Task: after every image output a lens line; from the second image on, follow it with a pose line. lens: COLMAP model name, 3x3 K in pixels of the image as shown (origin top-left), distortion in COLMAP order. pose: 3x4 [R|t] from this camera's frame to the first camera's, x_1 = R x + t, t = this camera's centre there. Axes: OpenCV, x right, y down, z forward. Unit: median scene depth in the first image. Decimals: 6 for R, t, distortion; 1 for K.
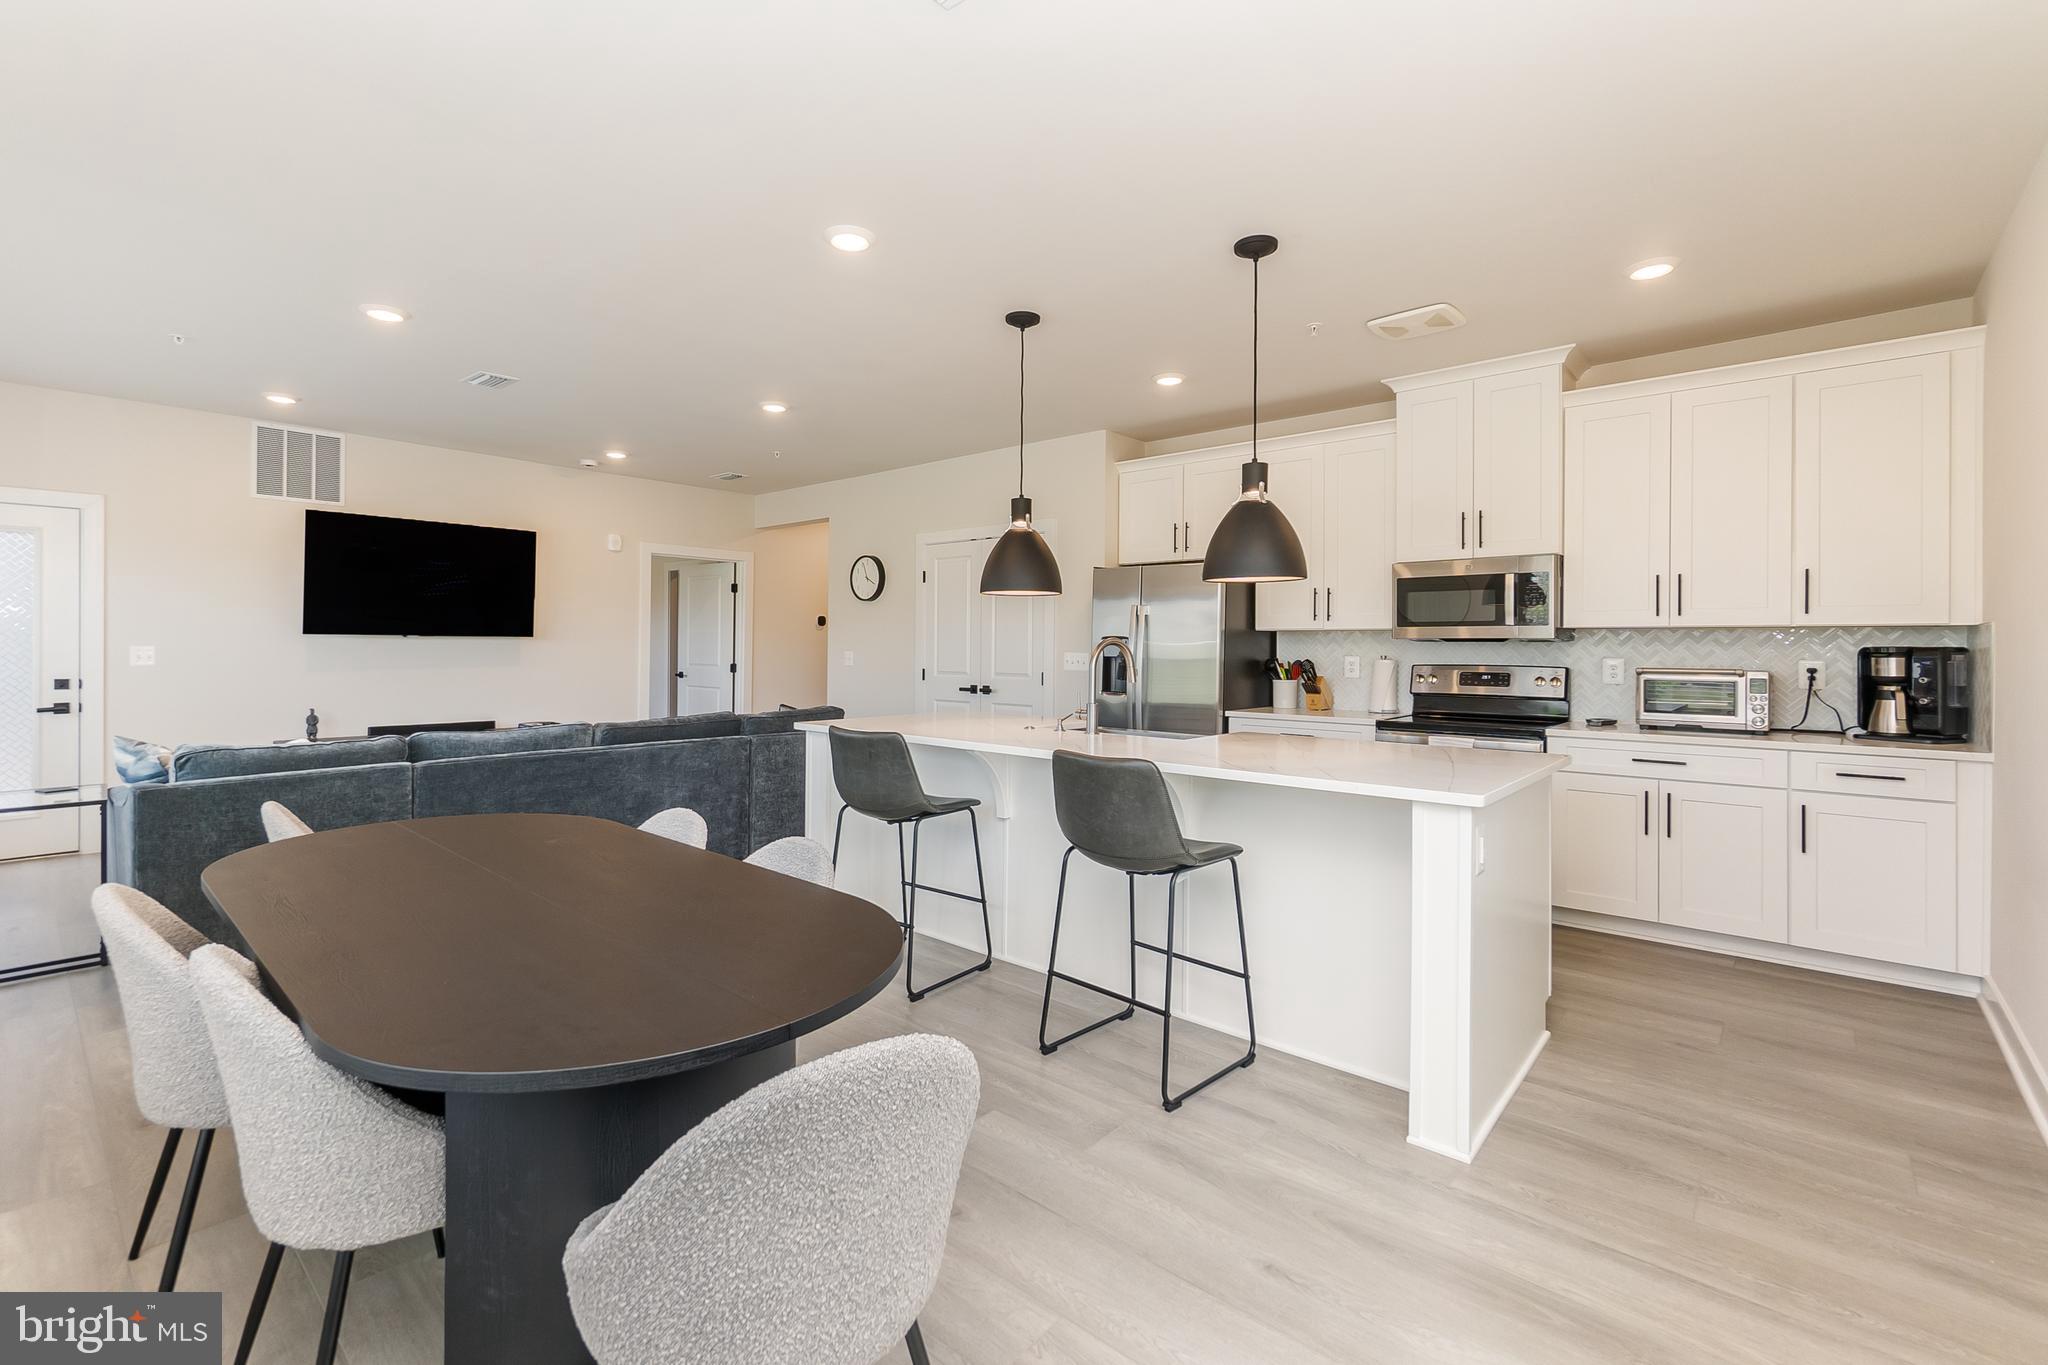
lens RADIAL K [[892.5, 0, 1015.8], [0, 892.5, 649.2], [0, 0, 1]] dist [-0.001576, -0.000579]
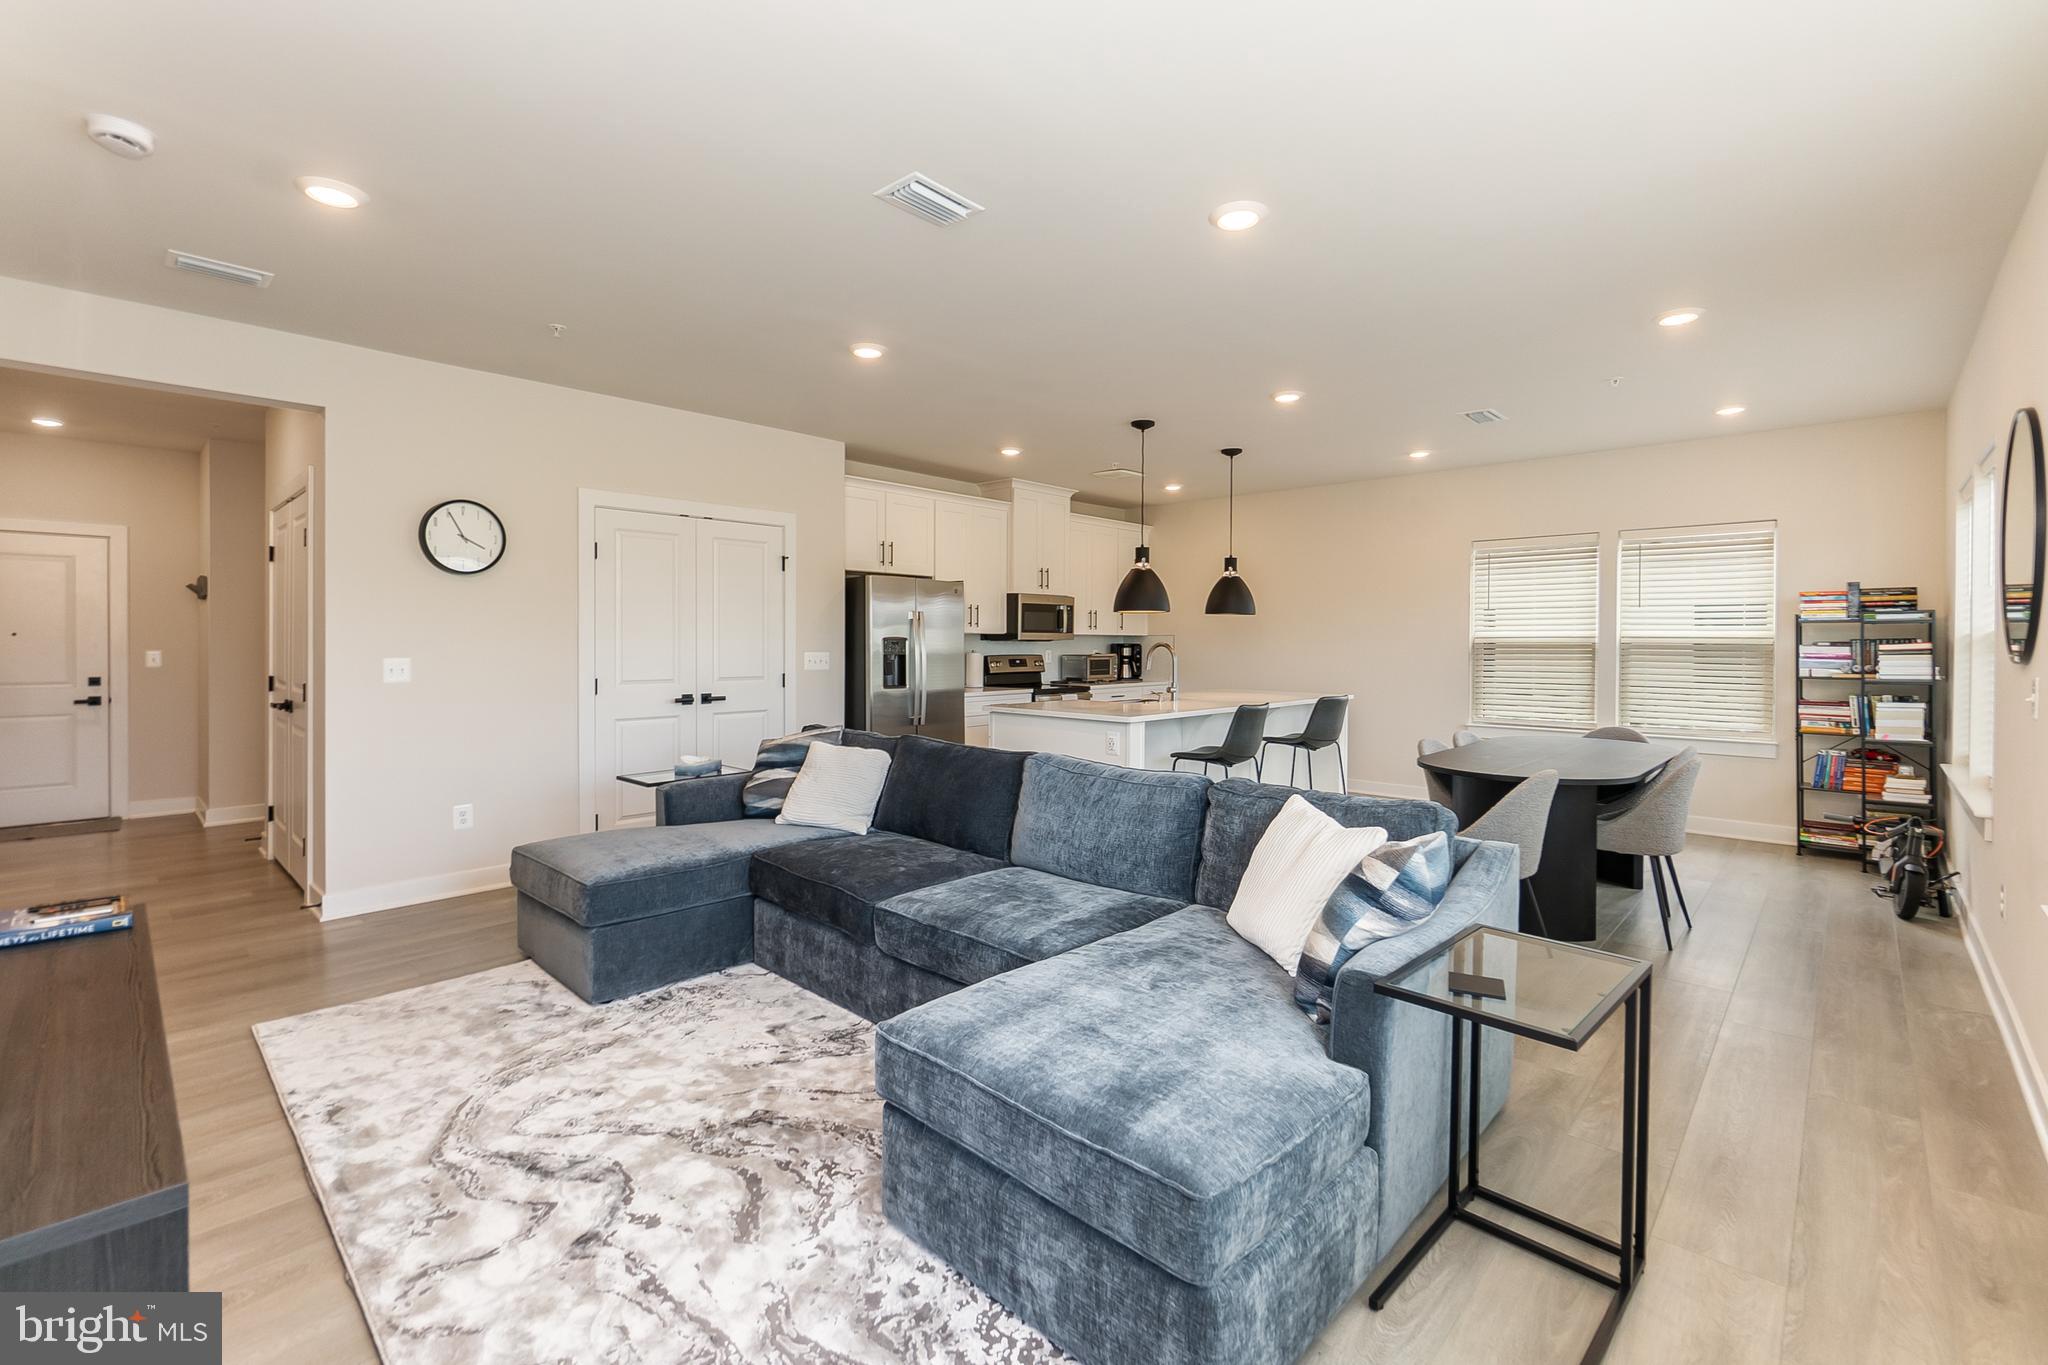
lens RADIAL K [[884.8, 0, 1029.7], [0, 884.8, 649.2], [0, 0, 1]] dist [0.000289, 0.000285]
pose [[0.029313, -0.014543, 0.999464, -1.053907], [-0.000493, 0.999894, 0.014564, -0.016343], [-0.999570, -0.000920, 0.029303, 0.826780]]
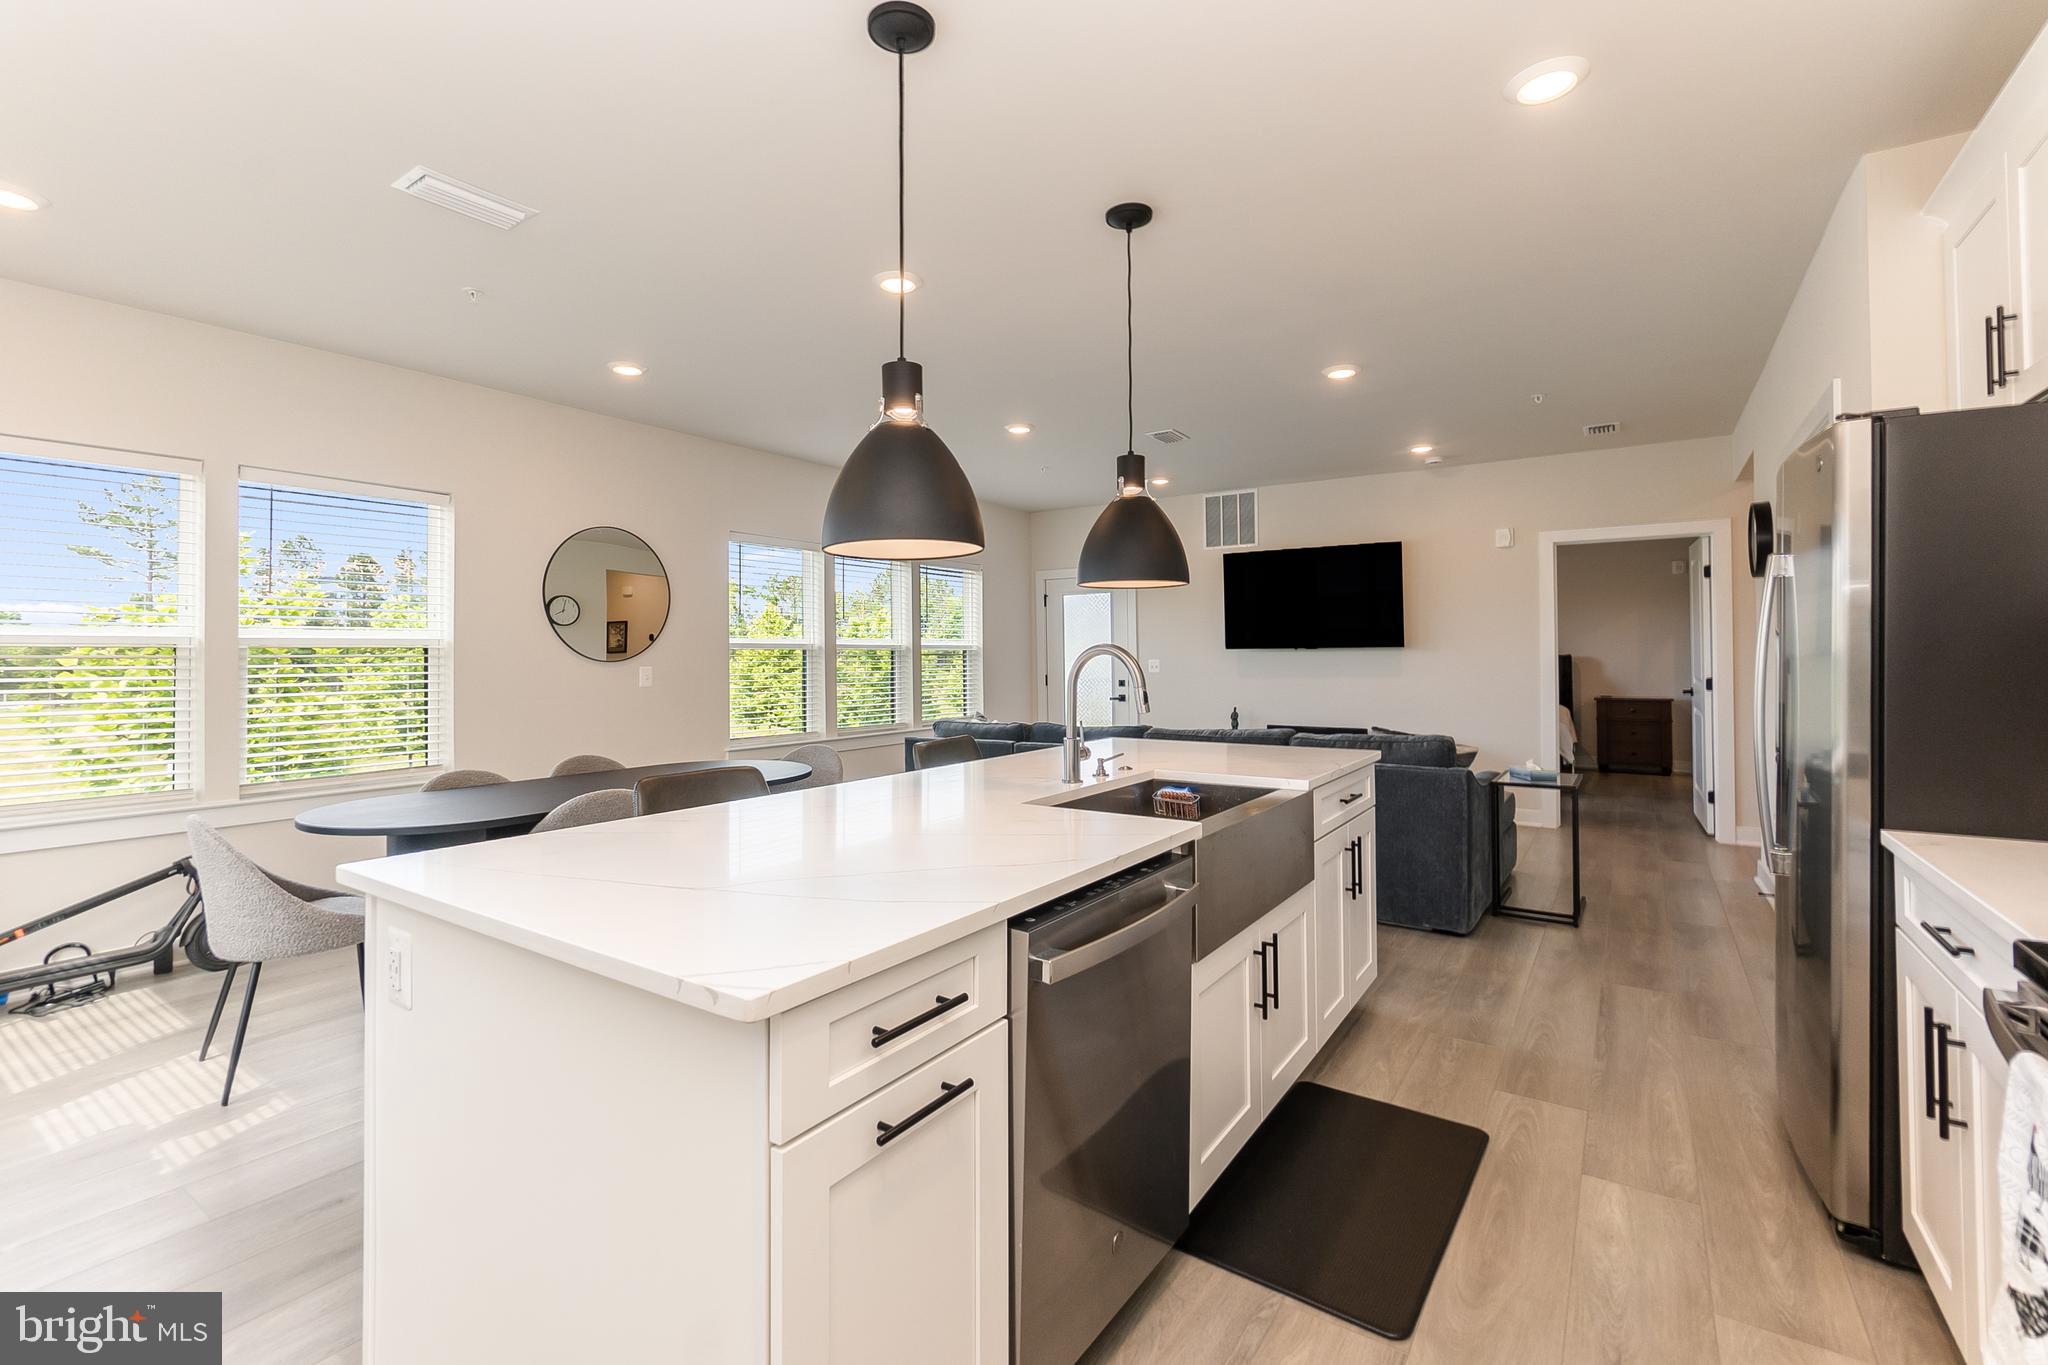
lens RADIAL K [[911.9, 0, 1014.5], [0, 911.9, 644.7], [0, 0, 1]] dist [-0.000238, 0.000449]
pose [[0.121672, -0.020299, -0.992363, 0.535492], [0.004317, 0.999792, -0.019921, 0.001425], [0.992561, -0.001860, 0.121734, 0.585532]]
